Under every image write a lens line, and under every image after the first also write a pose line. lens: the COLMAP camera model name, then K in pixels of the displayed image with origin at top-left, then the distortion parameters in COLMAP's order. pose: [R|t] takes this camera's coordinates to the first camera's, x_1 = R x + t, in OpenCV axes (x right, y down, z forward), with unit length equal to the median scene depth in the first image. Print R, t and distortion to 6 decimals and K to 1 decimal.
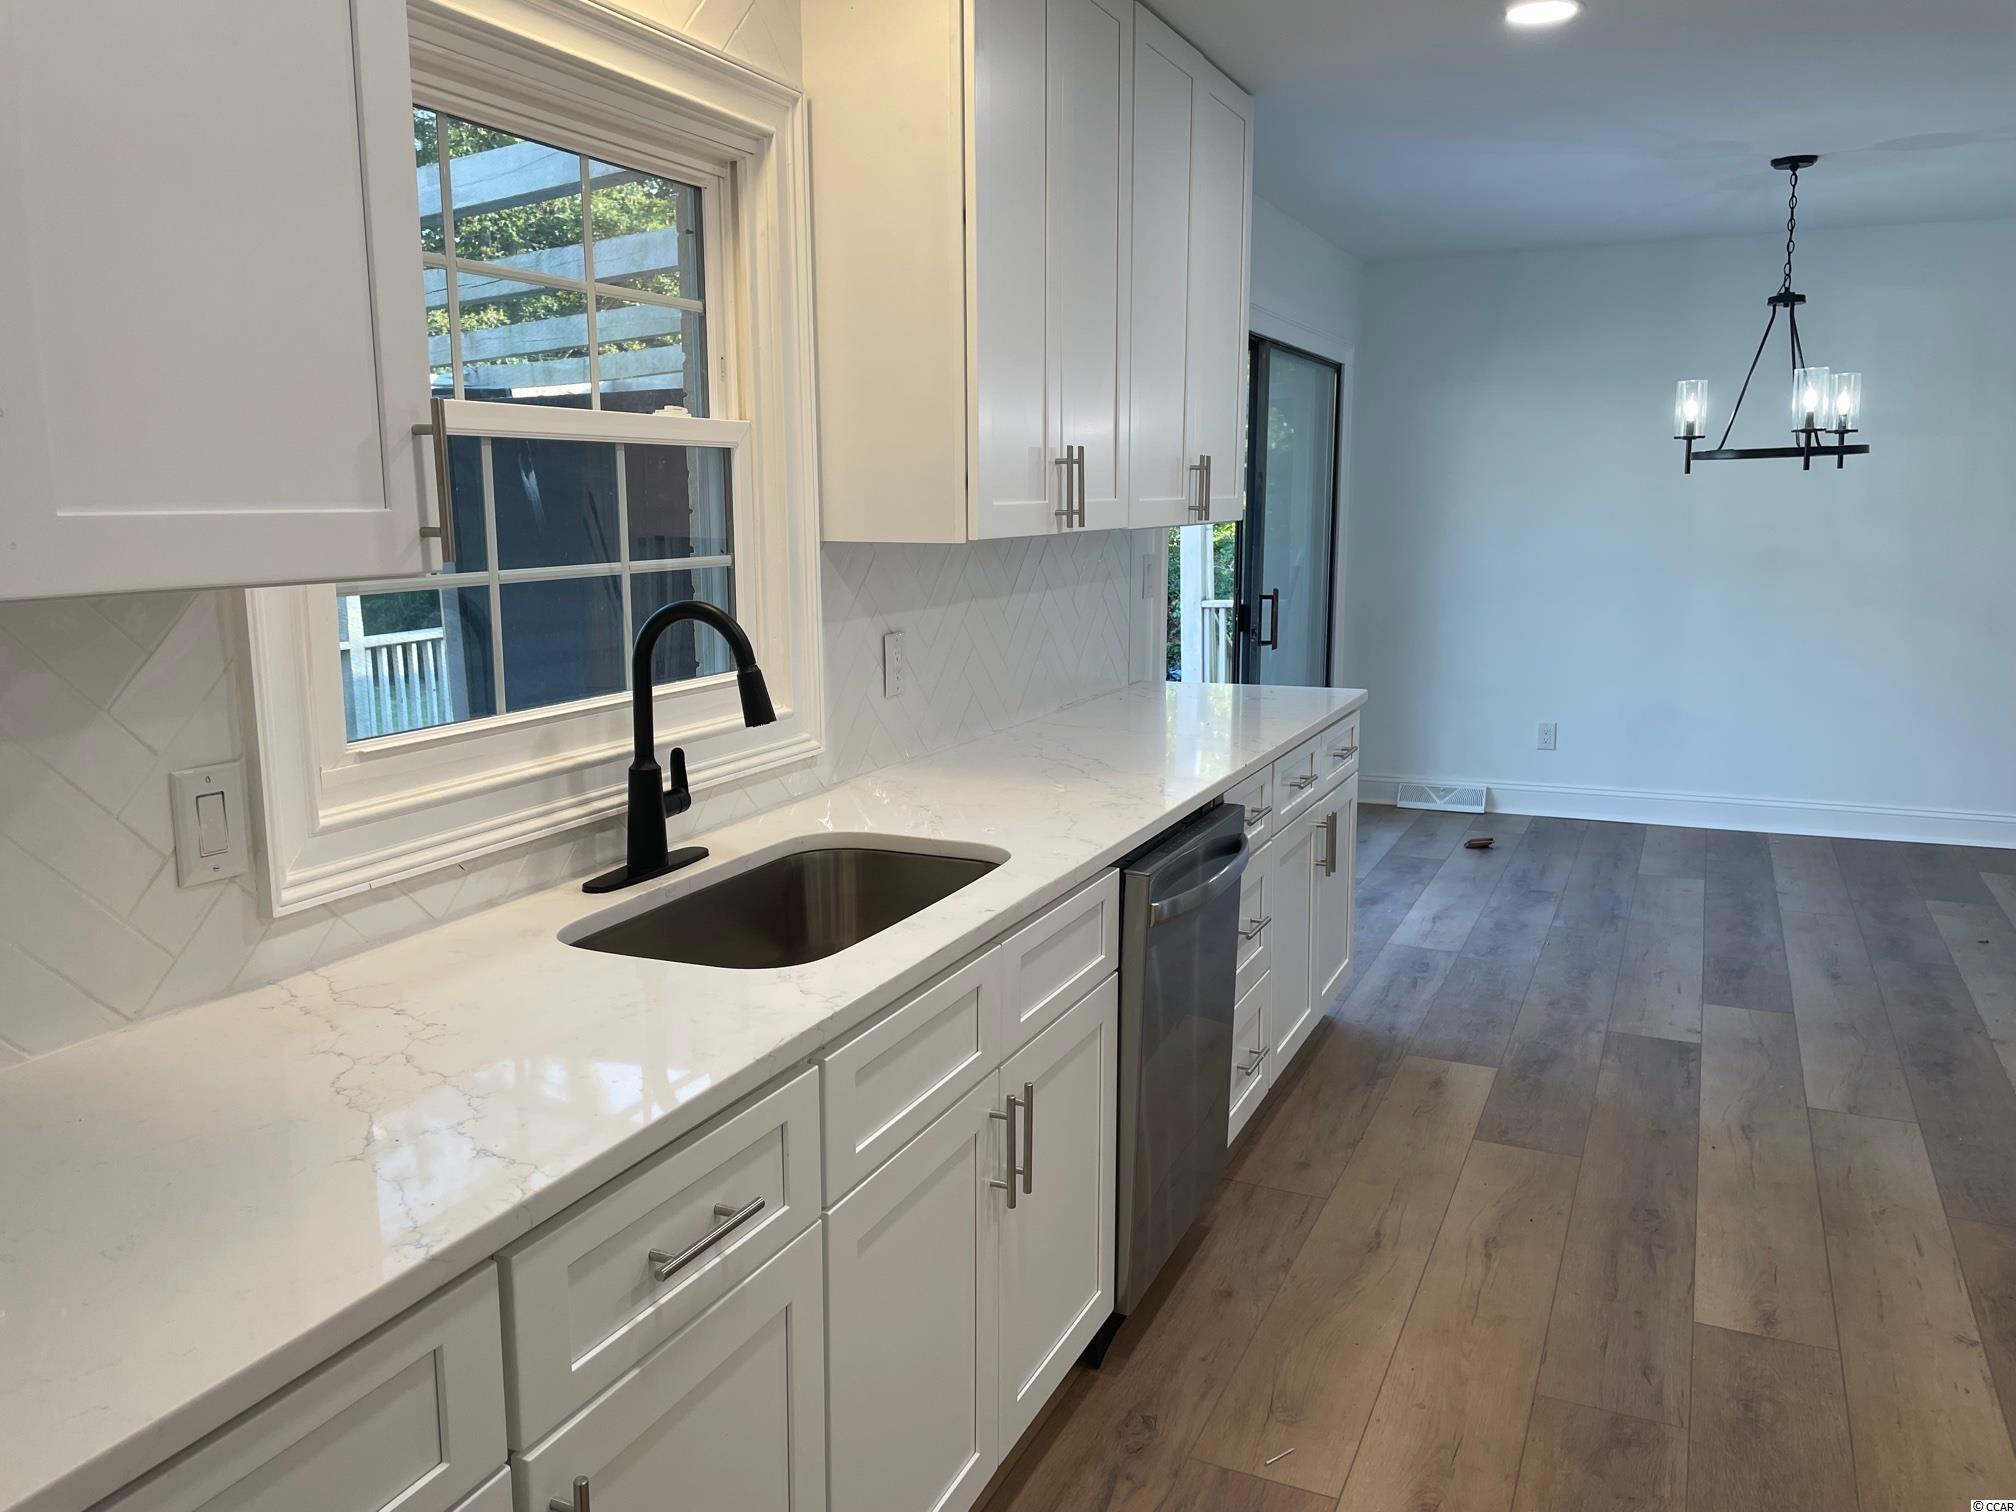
lens RADIAL K [[1529.1, 0, 1005.8], [0, 1529.1, 739.6], [0, 0, 1]] dist [0.088649, -0.120990]
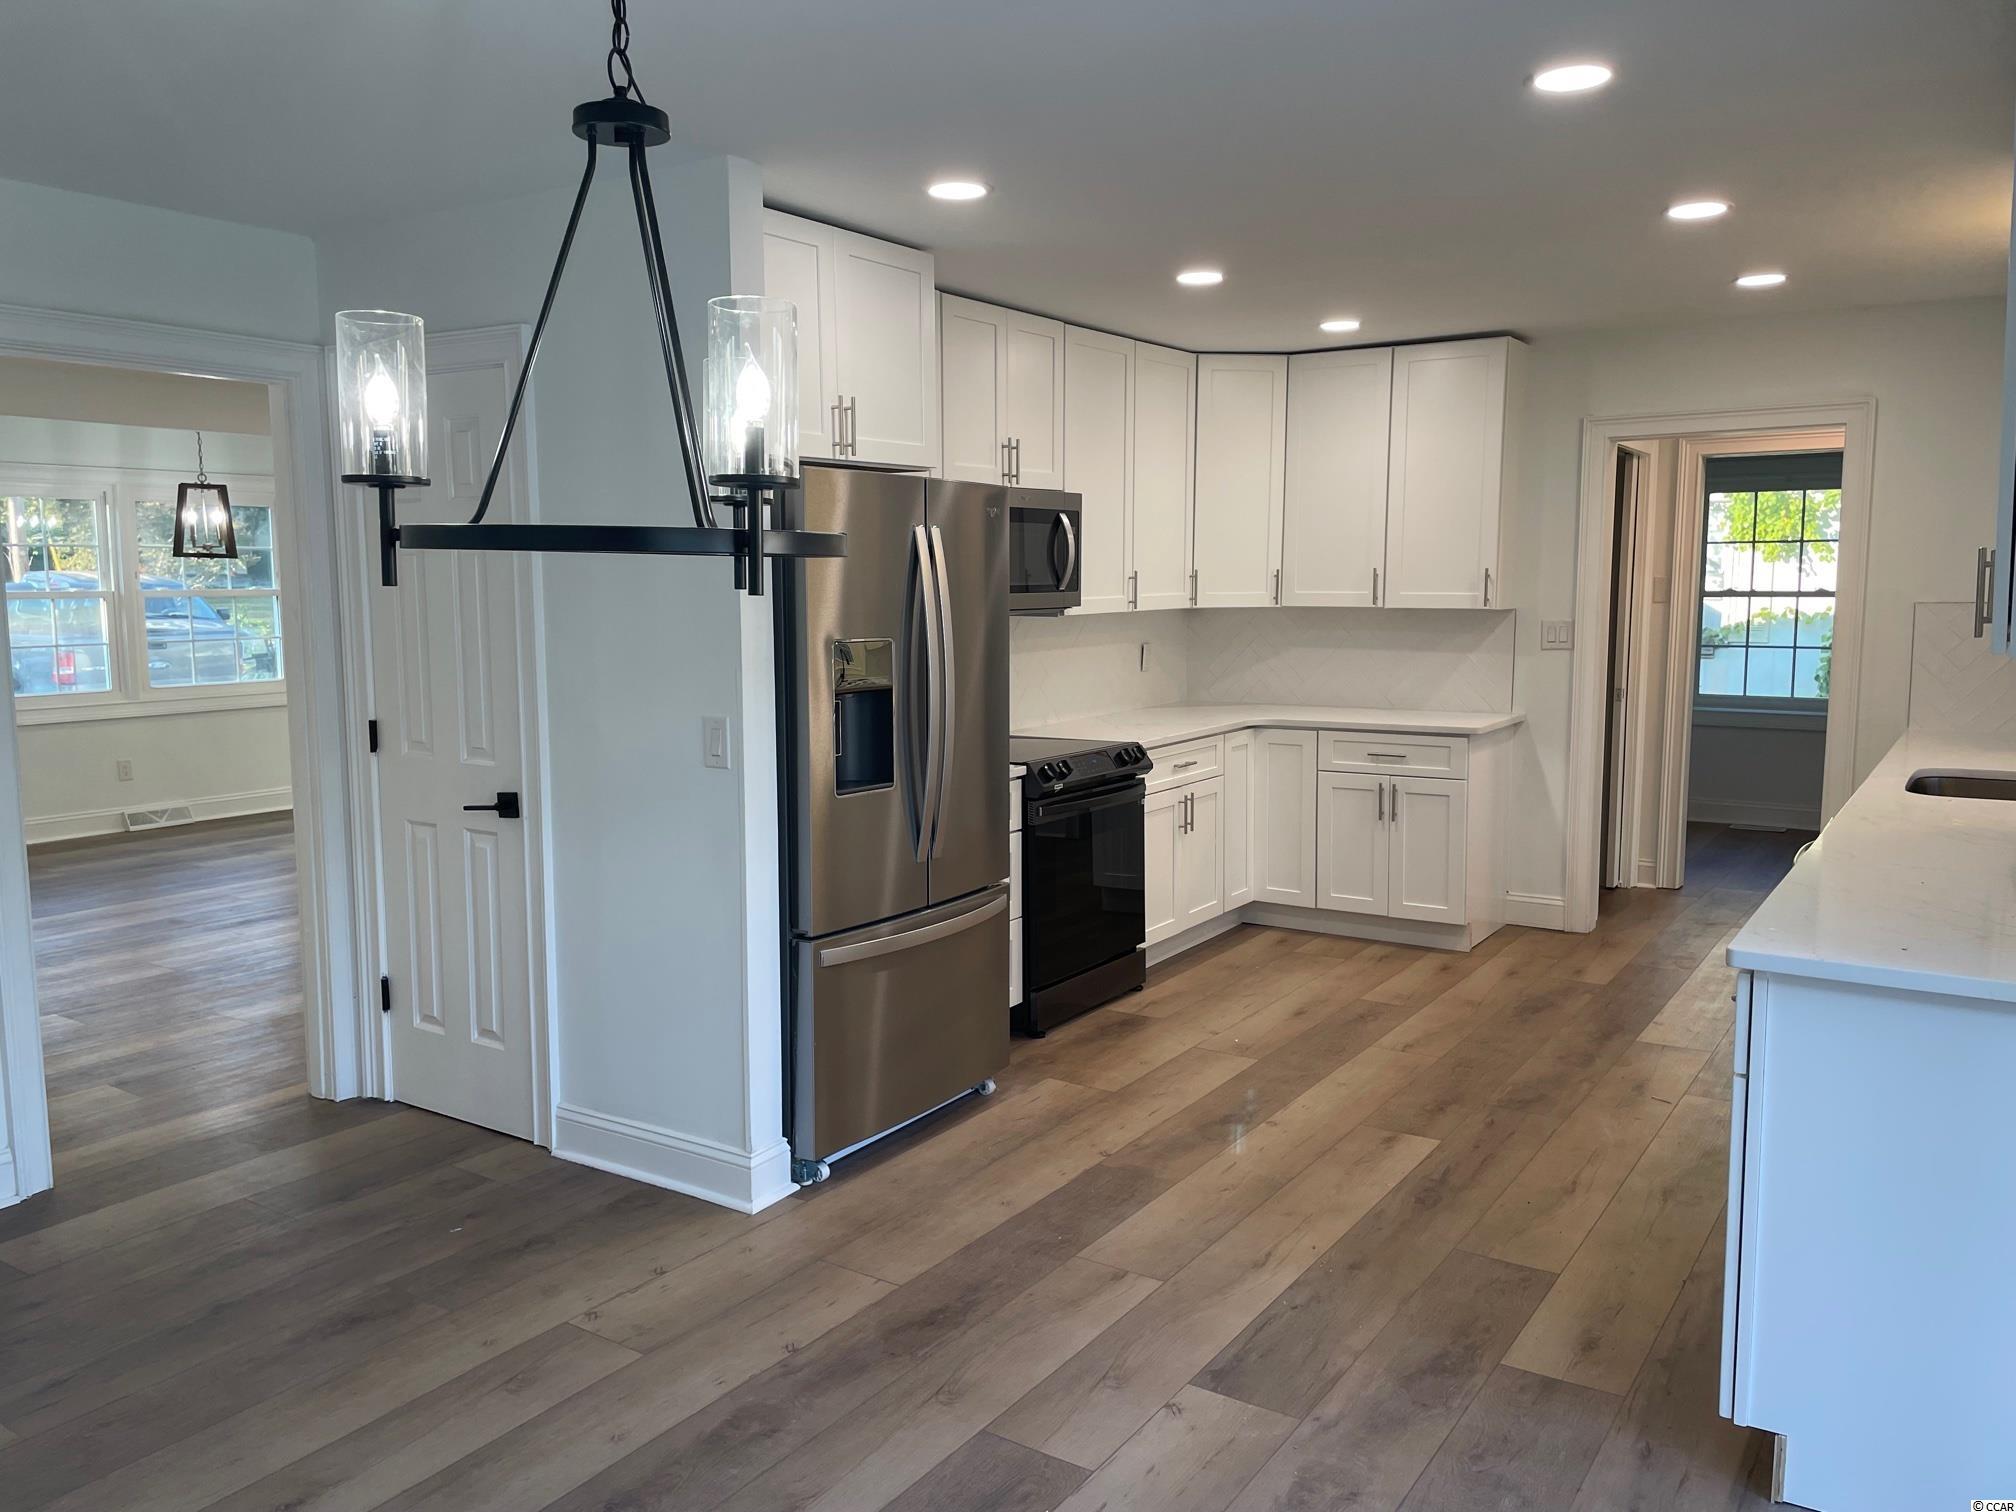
lens RADIAL K [[1529.1, 0, 982.8], [0, 1529.1, 753.9], [0, 0, 1]] dist [0.088649, -0.120990]
pose [[-0.985103, -0.002972, 0.171940, 0.499253], [0.043722, 0.962665, 0.267142, -0.329210], [-0.166314, 0.270680, -0.948194, 1.917124]]
